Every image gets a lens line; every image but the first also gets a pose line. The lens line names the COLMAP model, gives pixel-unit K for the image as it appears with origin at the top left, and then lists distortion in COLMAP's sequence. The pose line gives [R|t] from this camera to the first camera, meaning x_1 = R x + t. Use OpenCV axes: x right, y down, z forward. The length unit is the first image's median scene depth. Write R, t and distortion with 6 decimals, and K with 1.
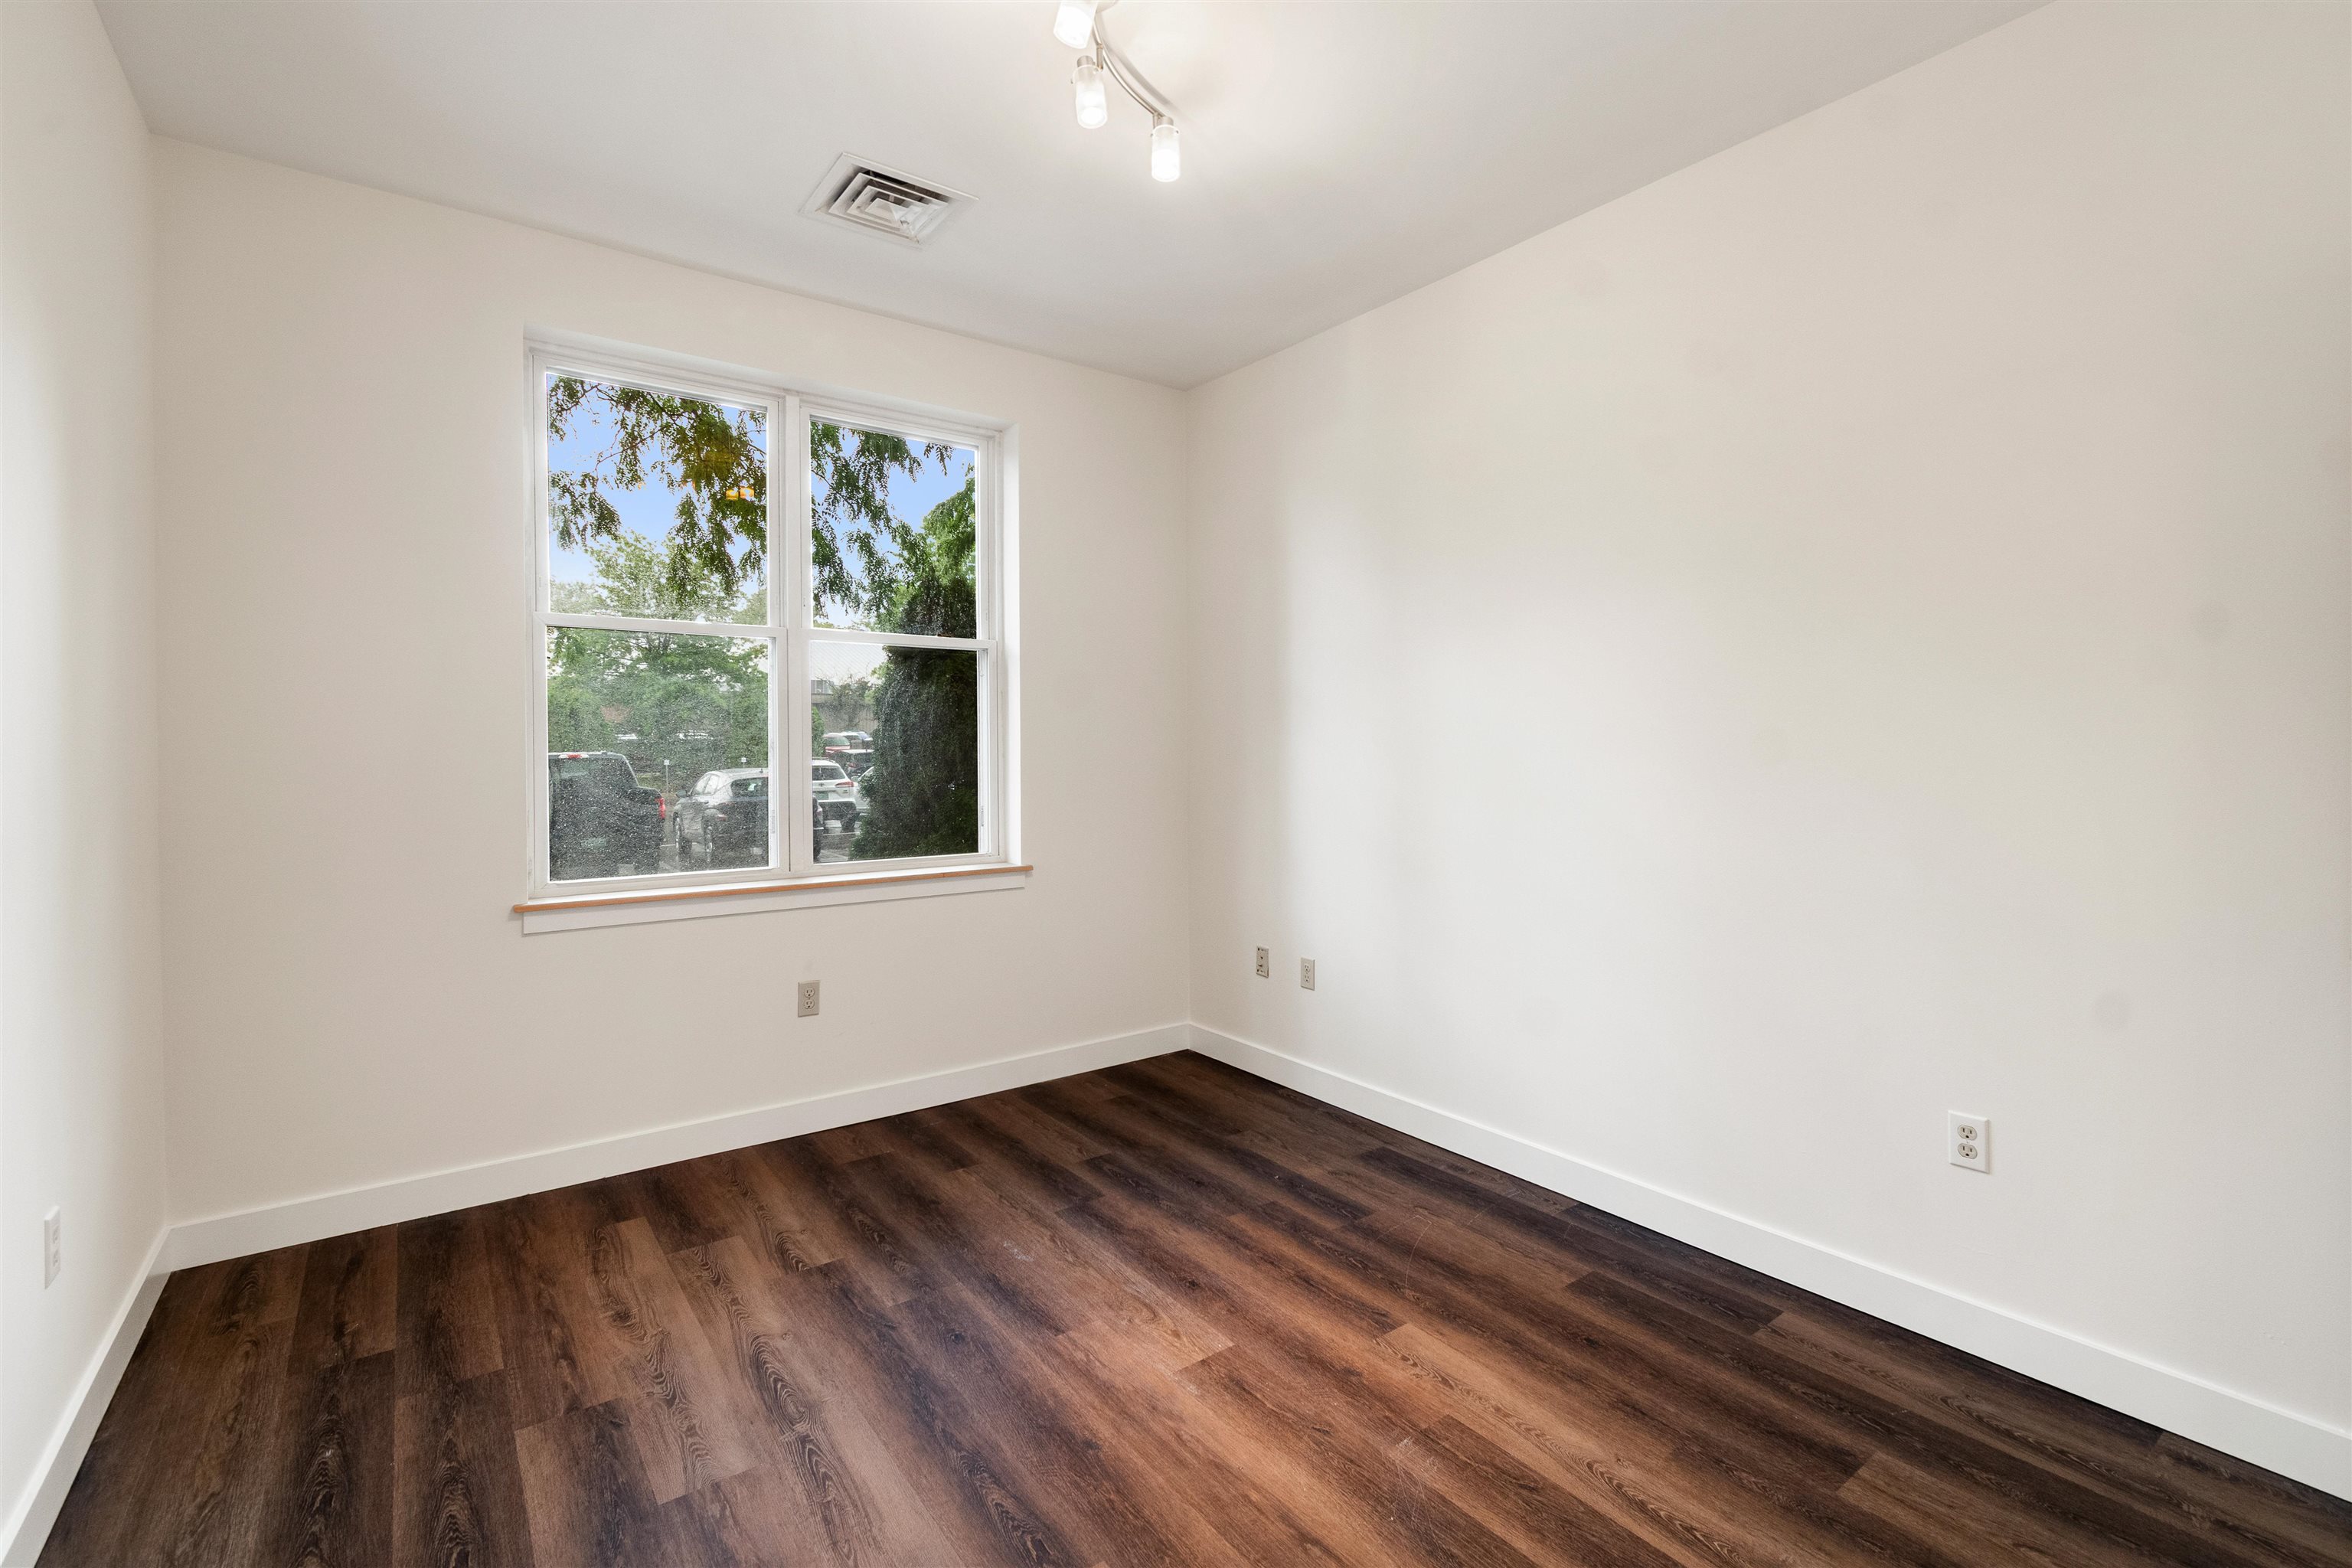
lens RADIAL K [[1048.6, 0, 1185.3], [0, 1048.6, 749.8], [0, 0, 1]] dist [0.002794, -0.000908]
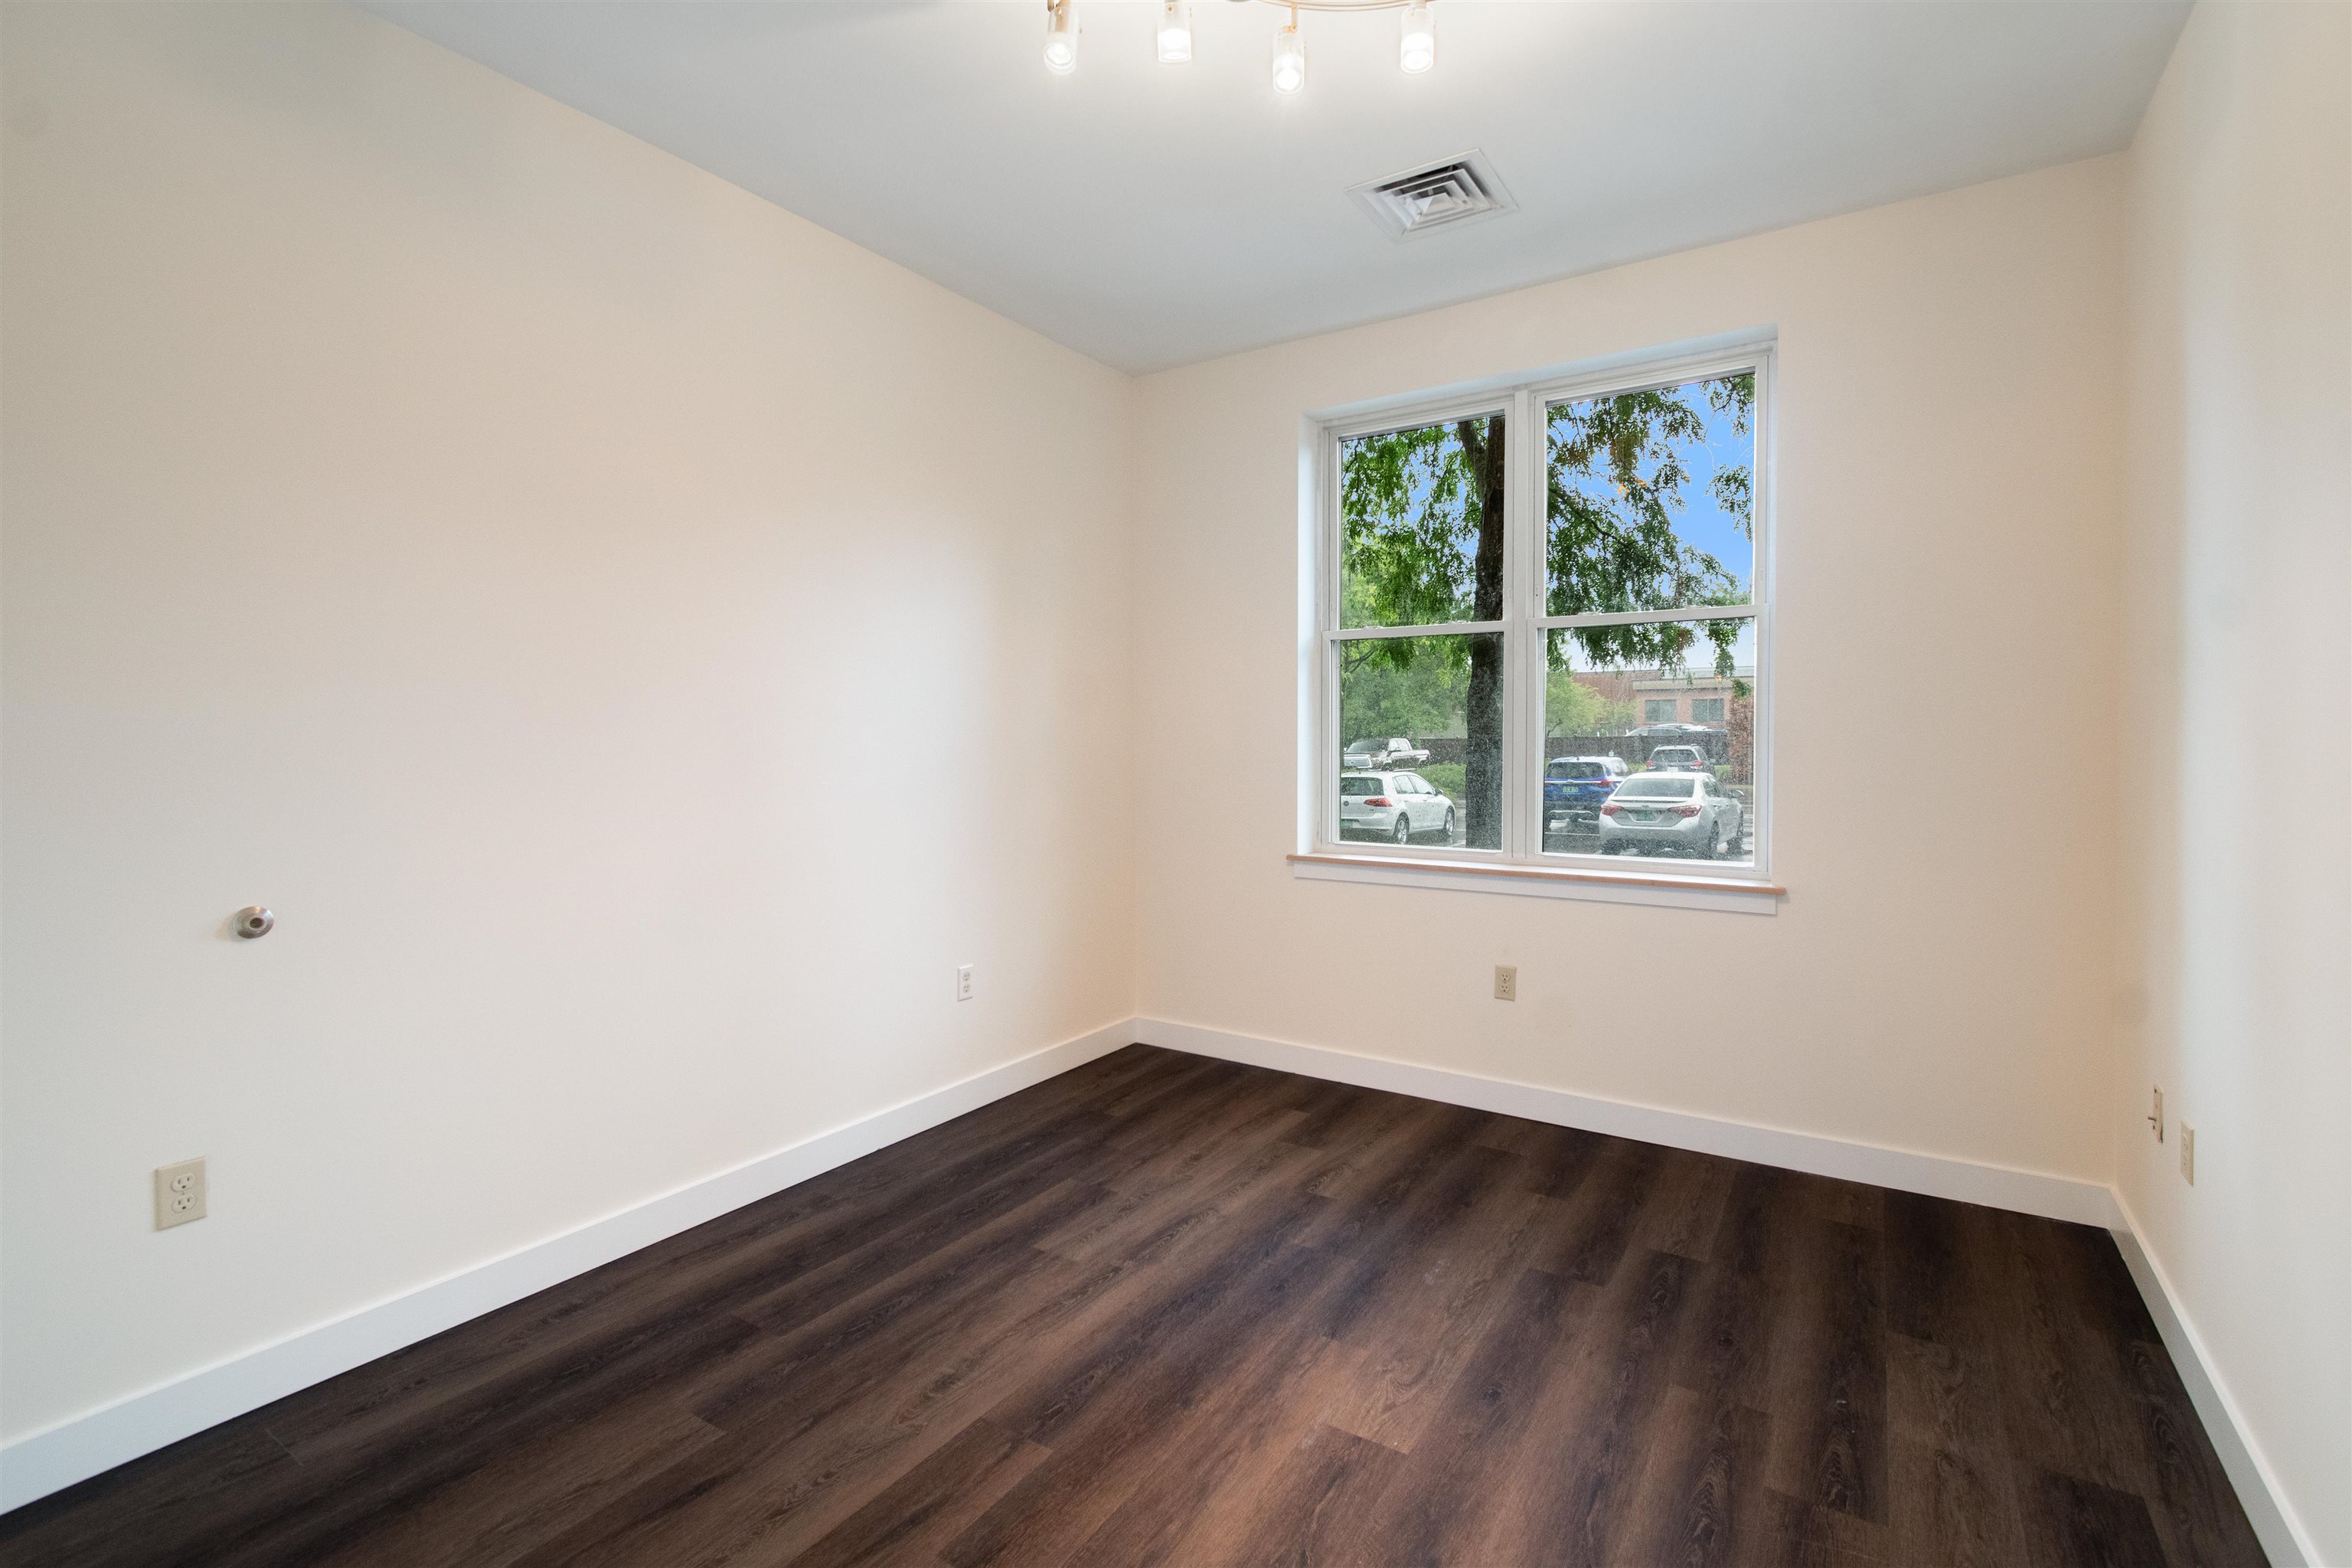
lens RADIAL K [[1059.1, 0, 1190.7], [0, 1059.1, 755.3], [0, 0, 1]] dist [0.000796, -0.000124]
pose [[0.347125, 0.018035, -0.937645, 0.724735], [-0.004850, 0.999836, 0.017435, -0.001071], [0.937806, -0.001504, 0.347155, 0.519395]]
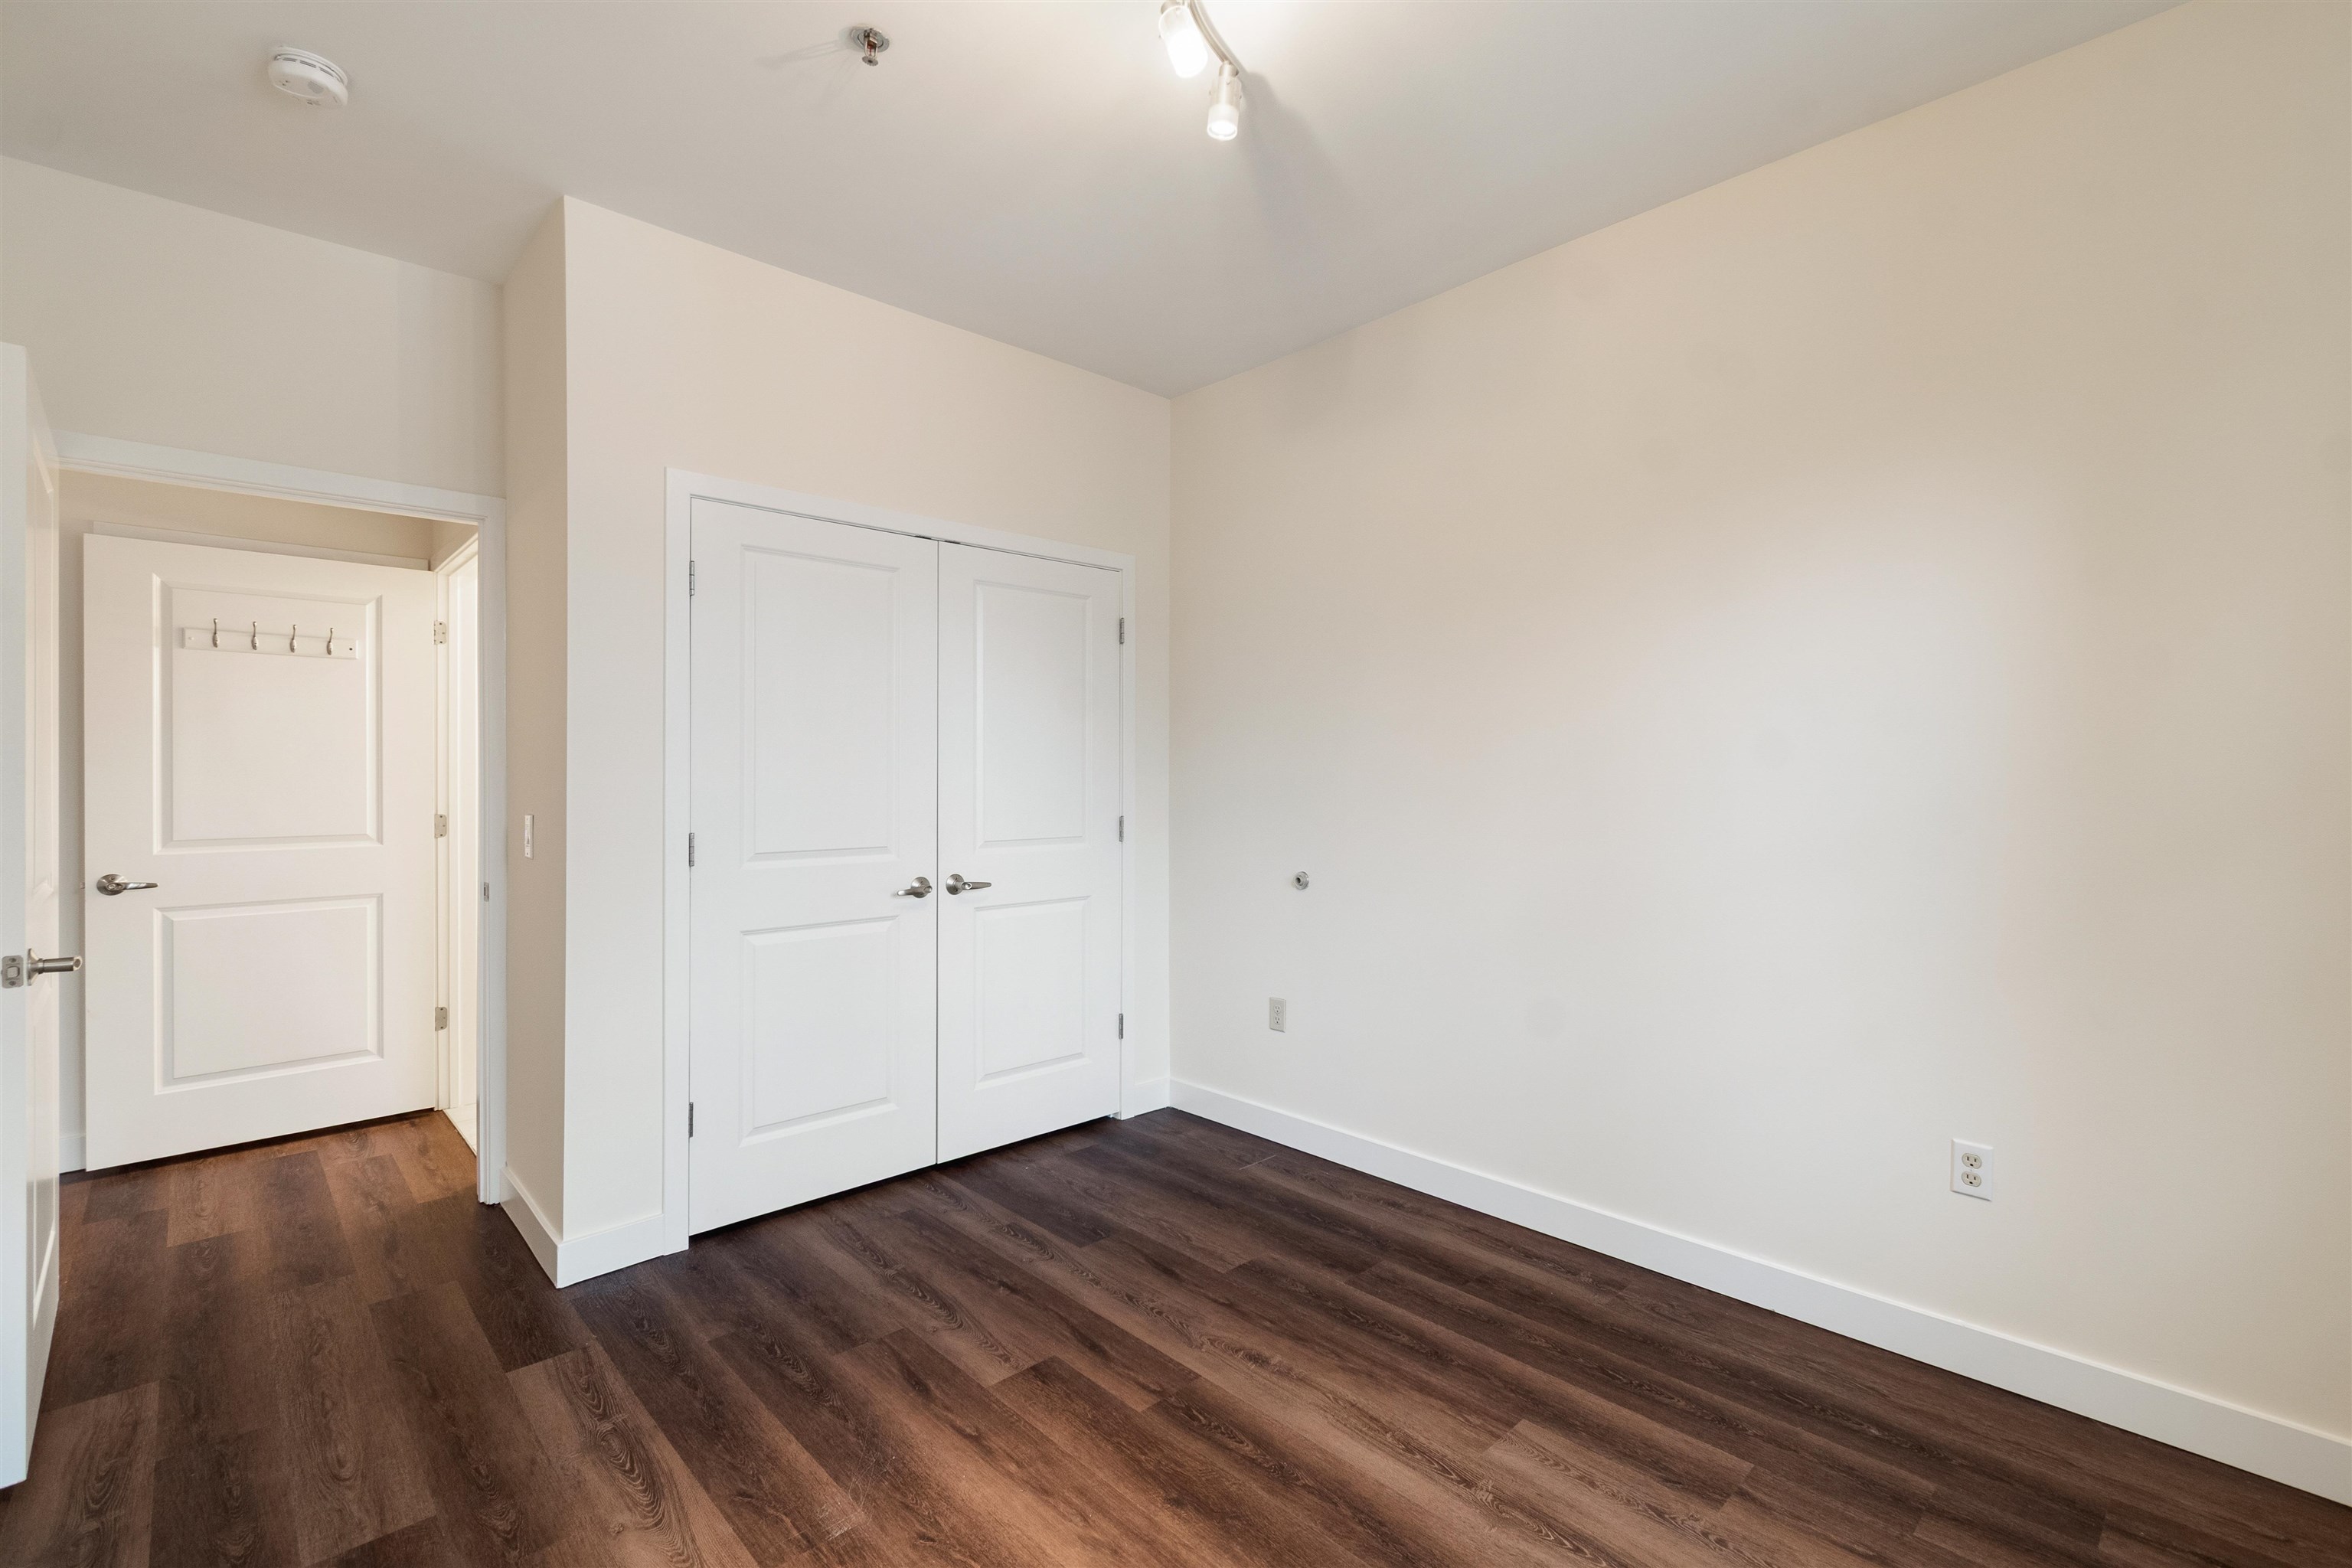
lens RADIAL K [[1028.5, 0, 1183.4], [0, 1028.5, 780.6], [0, 0, 1]] dist [0.001166, -0.000862]
pose [[-0.993079, 0.004070, -0.117380, 0.009286], [0.002783, 0.999934, 0.011129, -0.010460], [0.117417, 0.010725, -0.993025, 1.575078]]
